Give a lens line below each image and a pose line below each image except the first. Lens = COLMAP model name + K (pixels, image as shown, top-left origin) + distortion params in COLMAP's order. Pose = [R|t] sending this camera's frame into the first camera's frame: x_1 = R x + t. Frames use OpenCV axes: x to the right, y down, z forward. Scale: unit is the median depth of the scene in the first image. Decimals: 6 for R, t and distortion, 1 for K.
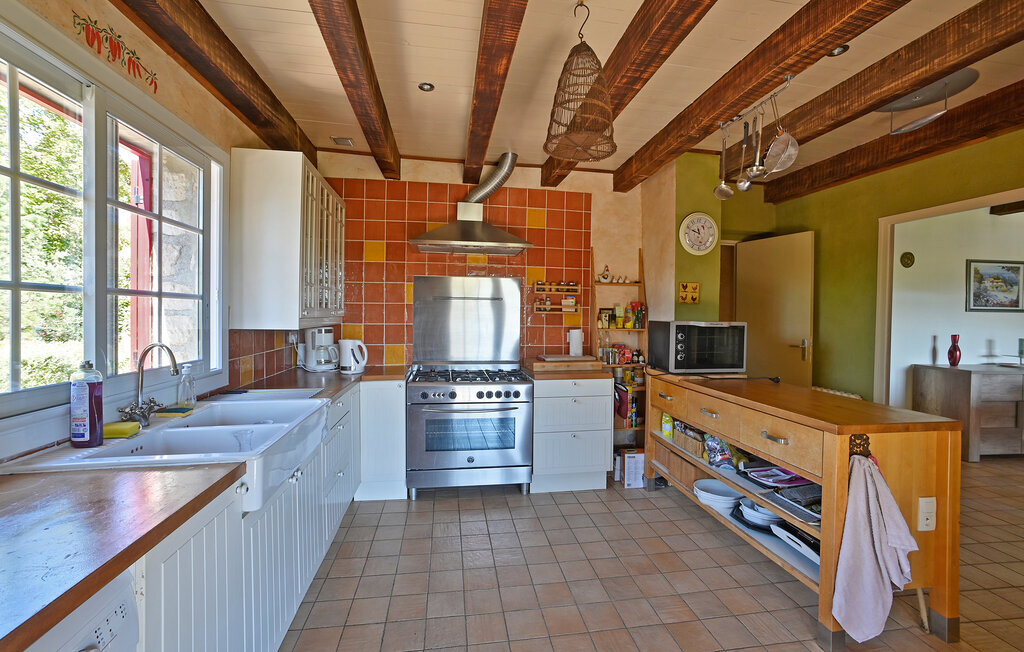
lens RADIAL K [[420.2, 0, 511.9], [0, 420.2, 319.9], [0, 0, 1]] dist [-0.002460, 0.003072]
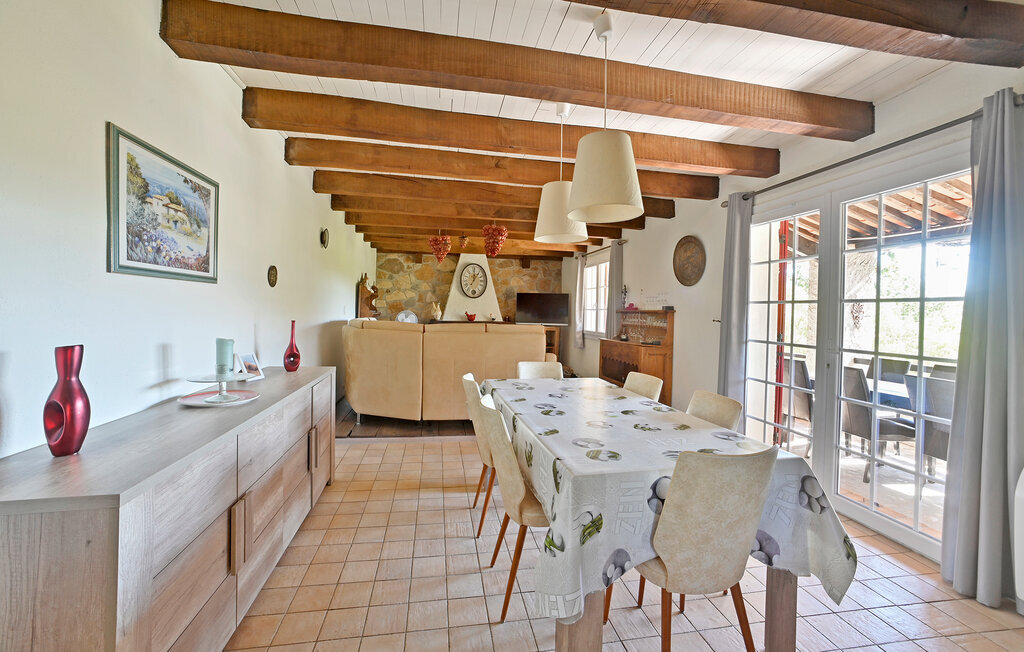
lens RADIAL K [[420.2, 0, 513.1], [0, 420.2, 320.0], [0, 0, 1]] dist [-0.002460, 0.003072]
pose [[-0.001954, -0.034816, 0.999392, 0.669795], [-0.023897, 0.999110, 0.034760, 0.000776], [-0.999713, -0.023814, -0.002784, 0.610077]]
